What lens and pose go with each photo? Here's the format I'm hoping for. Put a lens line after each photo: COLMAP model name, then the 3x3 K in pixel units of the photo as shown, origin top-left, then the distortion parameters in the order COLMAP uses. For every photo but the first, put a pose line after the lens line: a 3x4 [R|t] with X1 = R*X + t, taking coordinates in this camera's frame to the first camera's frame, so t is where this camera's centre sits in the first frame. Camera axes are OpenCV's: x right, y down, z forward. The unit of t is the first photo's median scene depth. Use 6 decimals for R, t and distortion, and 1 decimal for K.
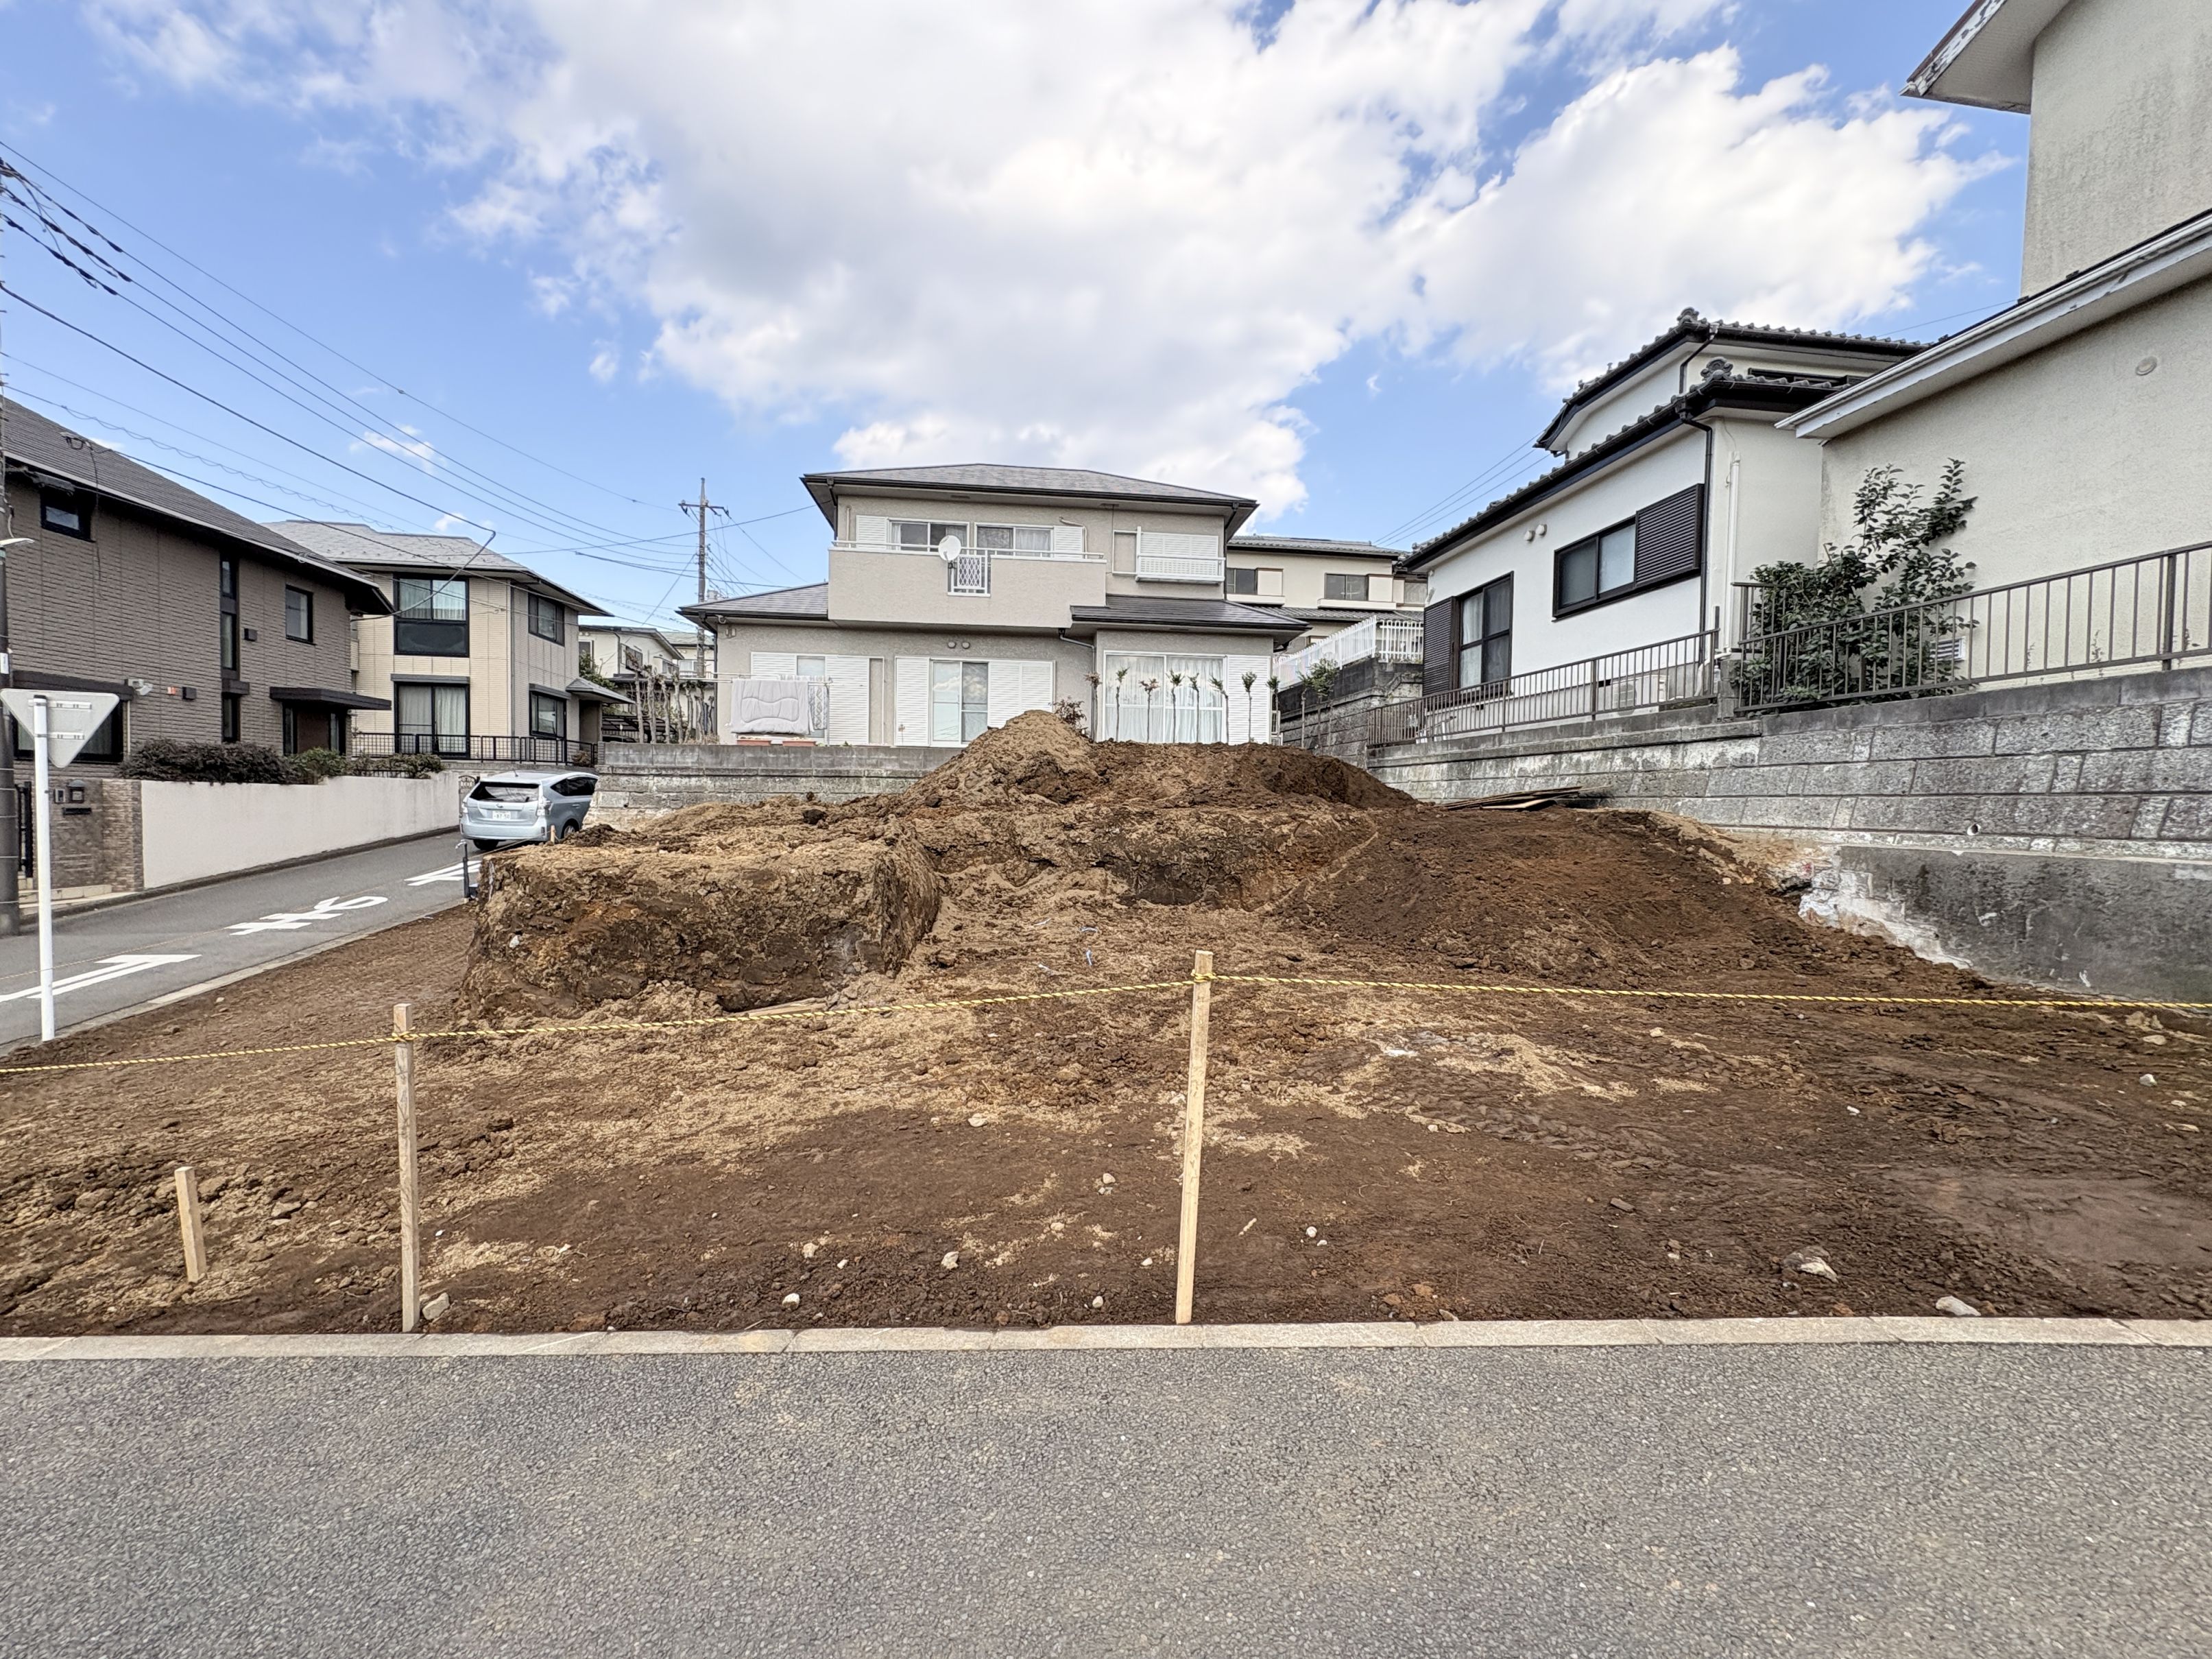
lens RADIAL K [[879.6, 0, 1107.5], [0, 879.6, 829.7], [0, 0, 1]] dist [0.000437, 0.000165]
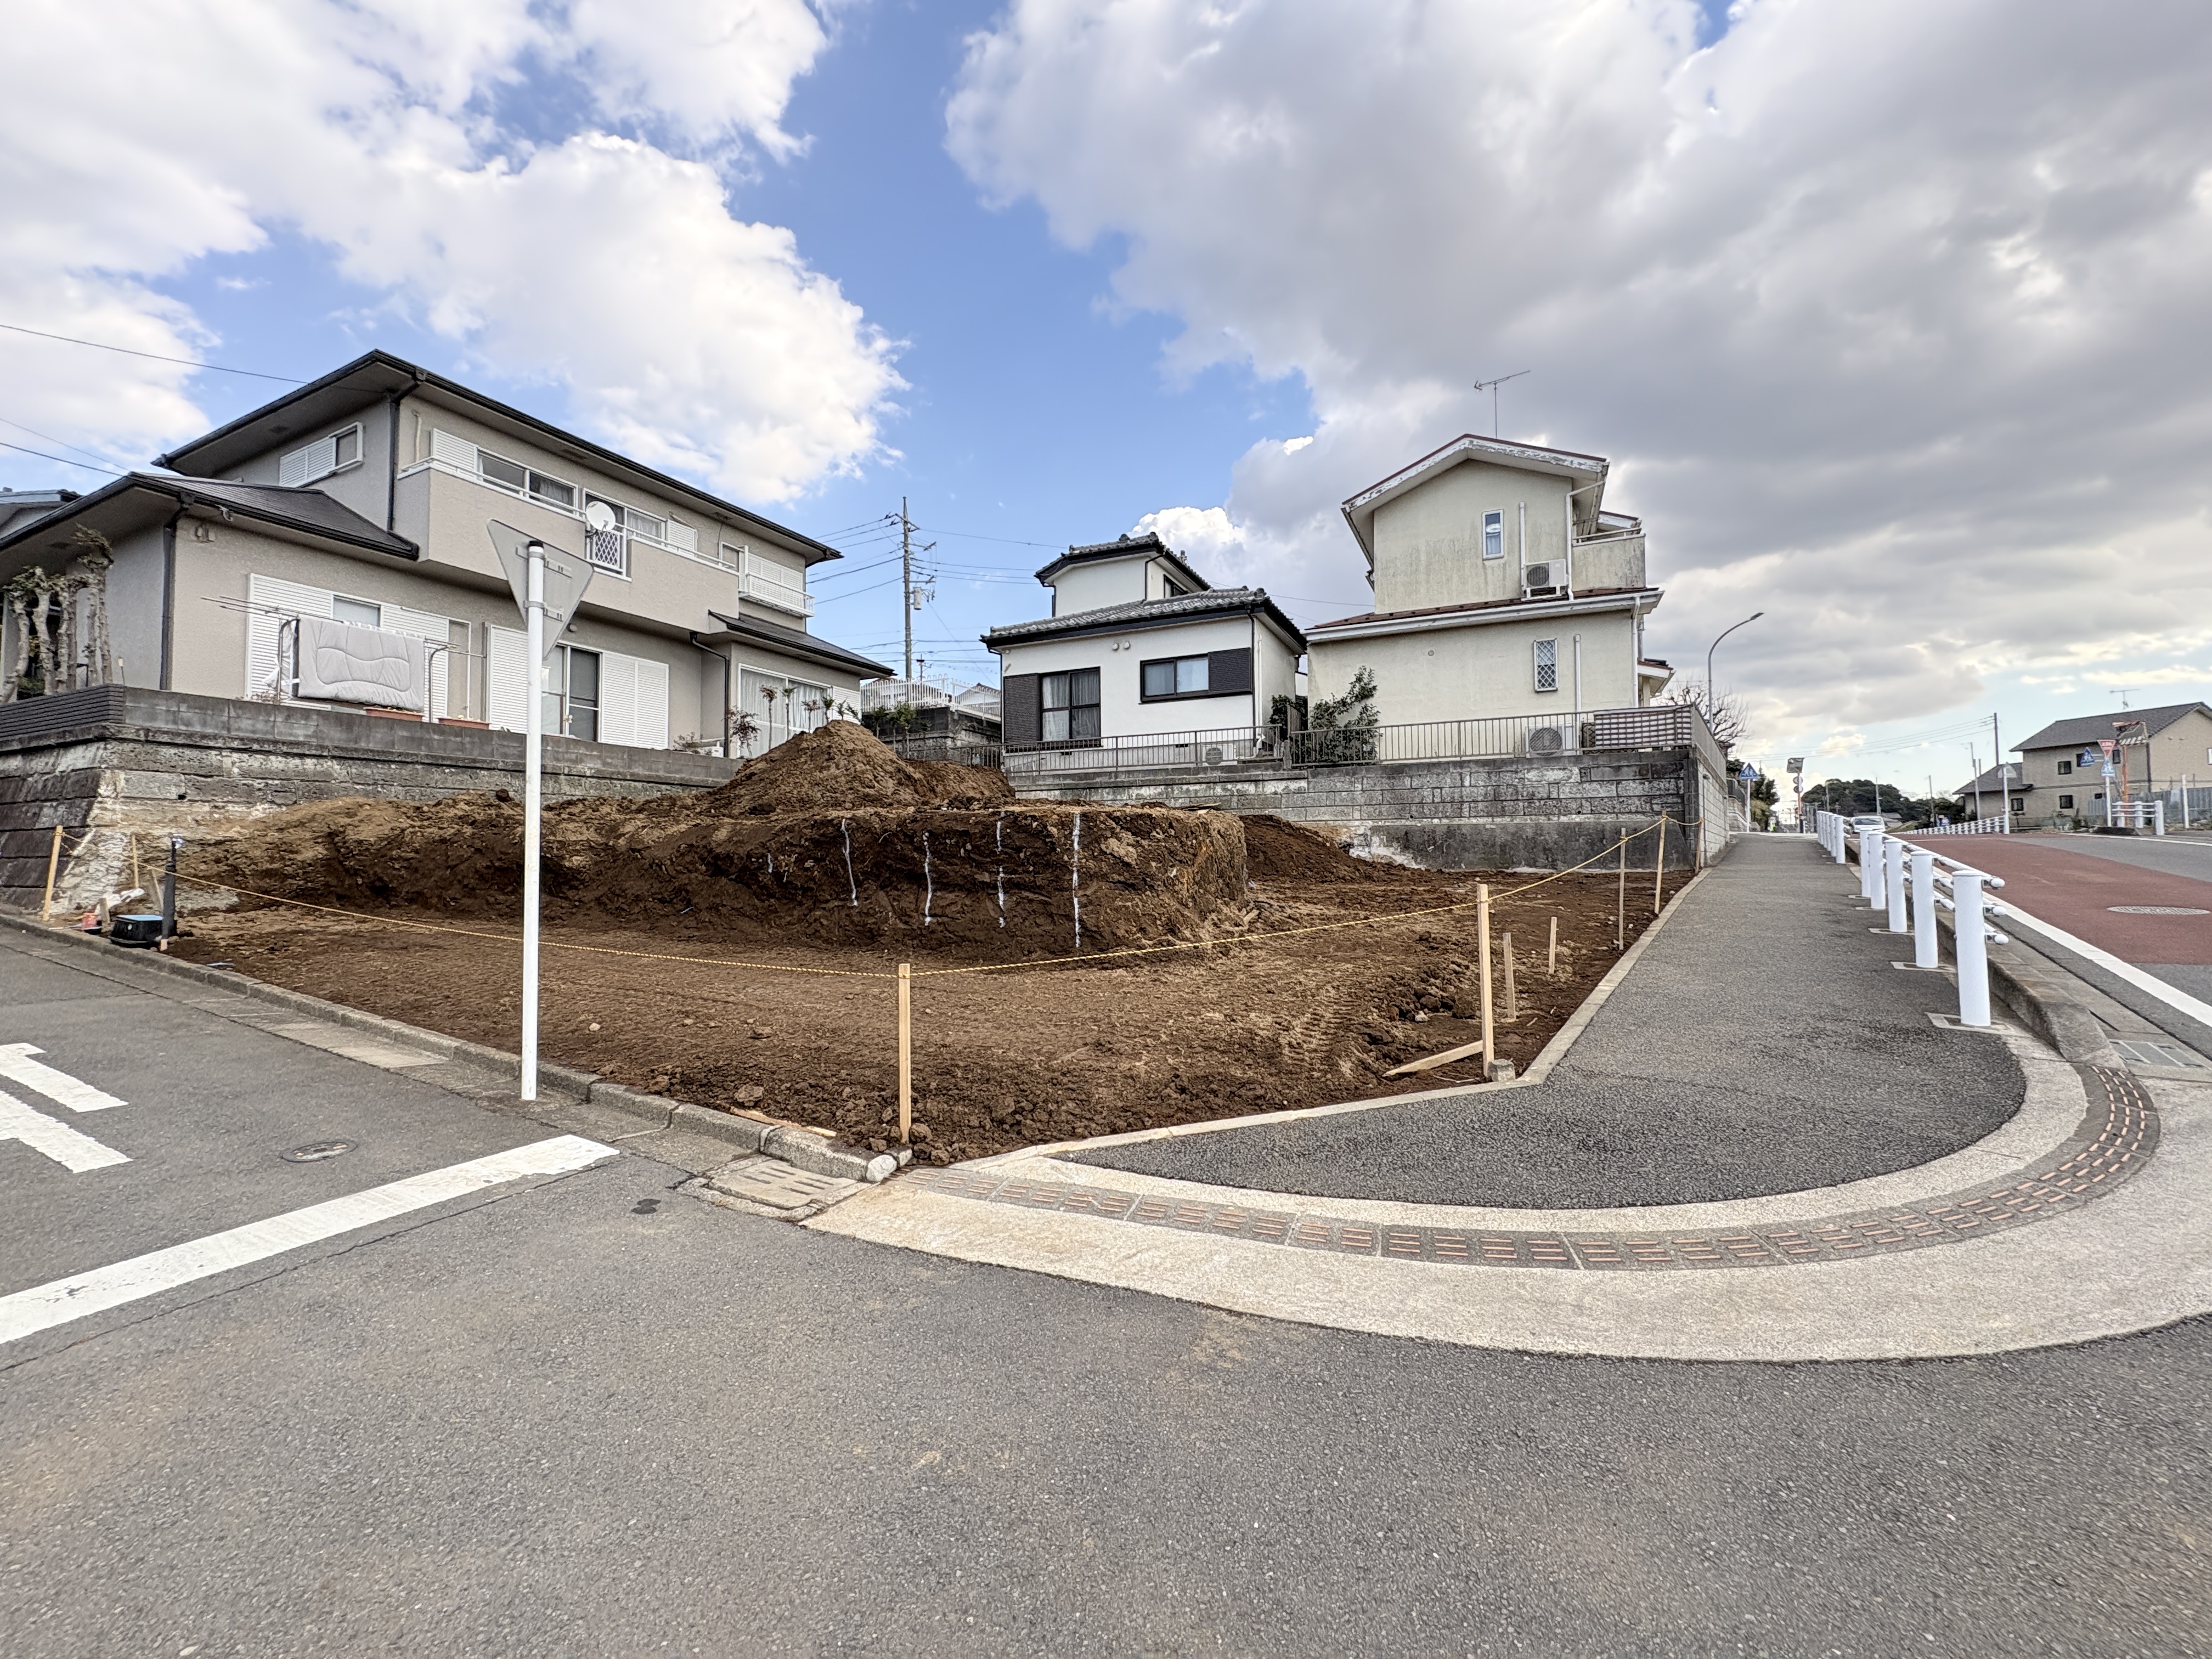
lens RADIAL K [[879.2, 0, 1108.6], [0, 879.2, 832.5], [0, 0, 1]] dist [0.000338, 0.000018]
pose [[0.542389, 0.008368, 0.840086, -1.058356], [0.040070, 0.998555, -0.035817, 0.065166], [-0.839171, 0.053089, 0.541270, 0.227542]]
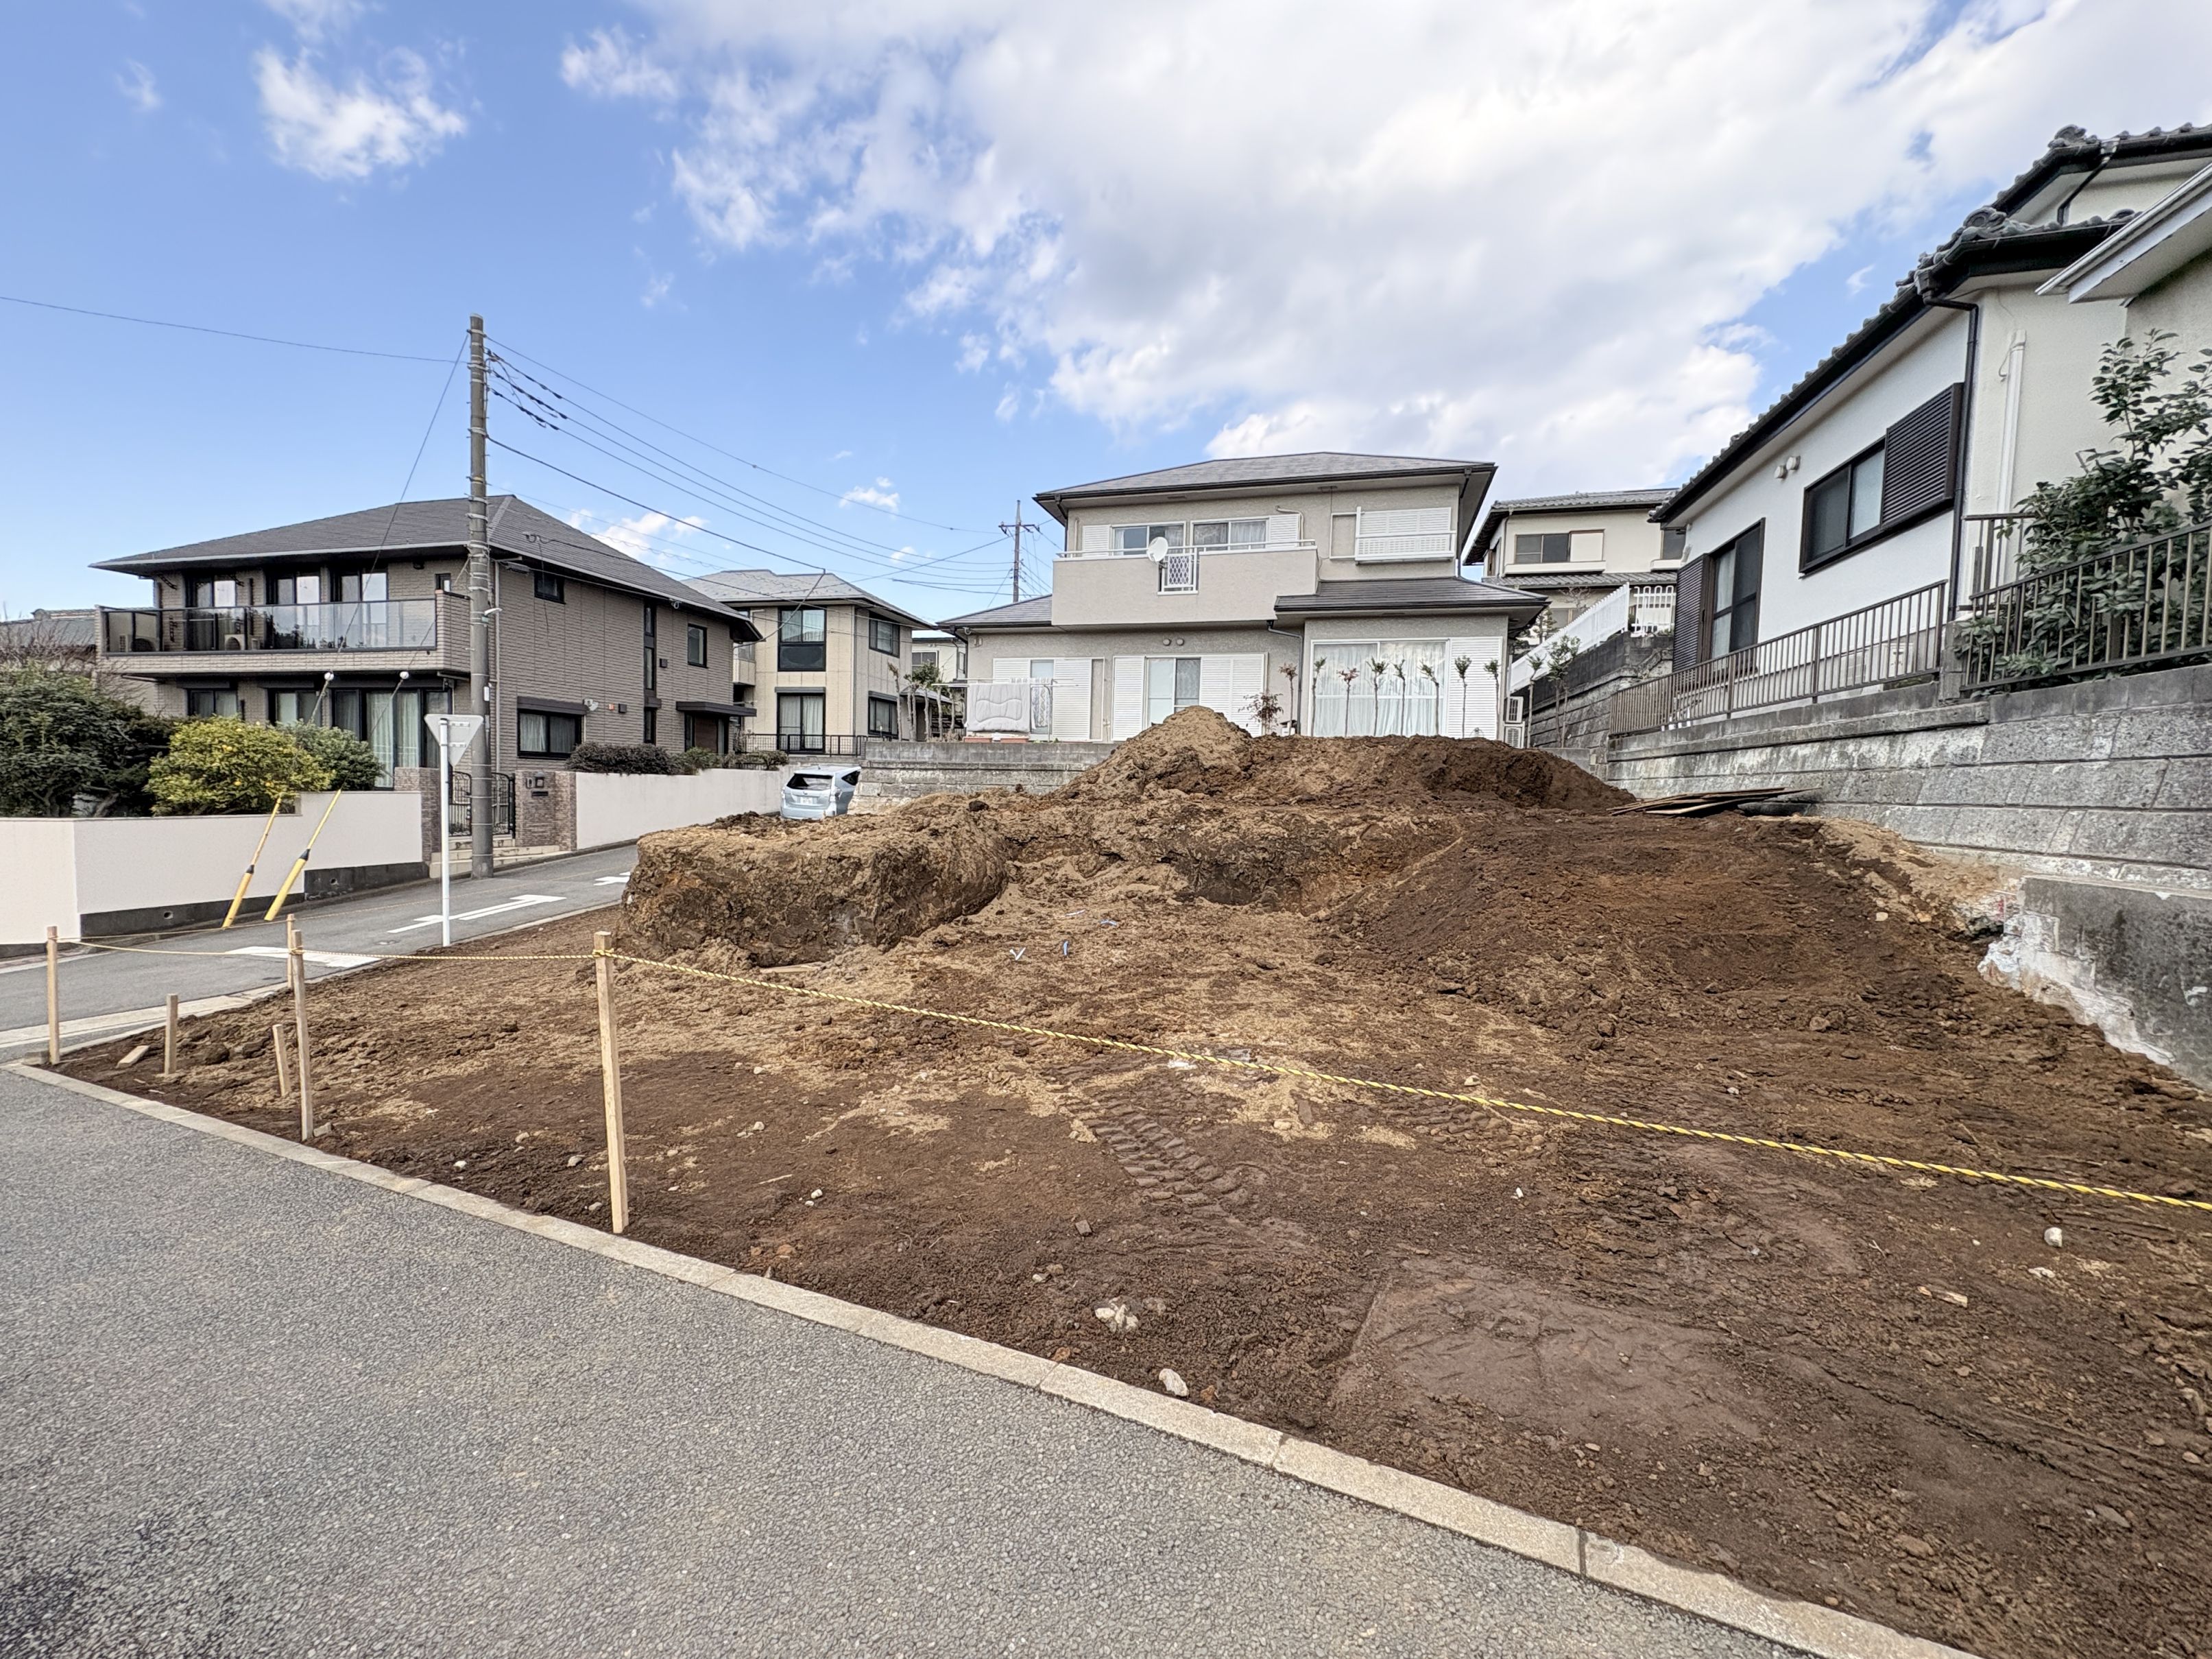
lens RADIAL K [[880.0, 0, 1107.6], [0, 880.0, 829.5], [0, 0, 1]] dist [0.000147, 0.000345]
pose [[0.922968, 0.028698, -0.383805, 0.291677], [-0.024272, 0.999571, 0.016372, -0.010220], [0.384110, -0.005795, 0.923269, 0.031917]]
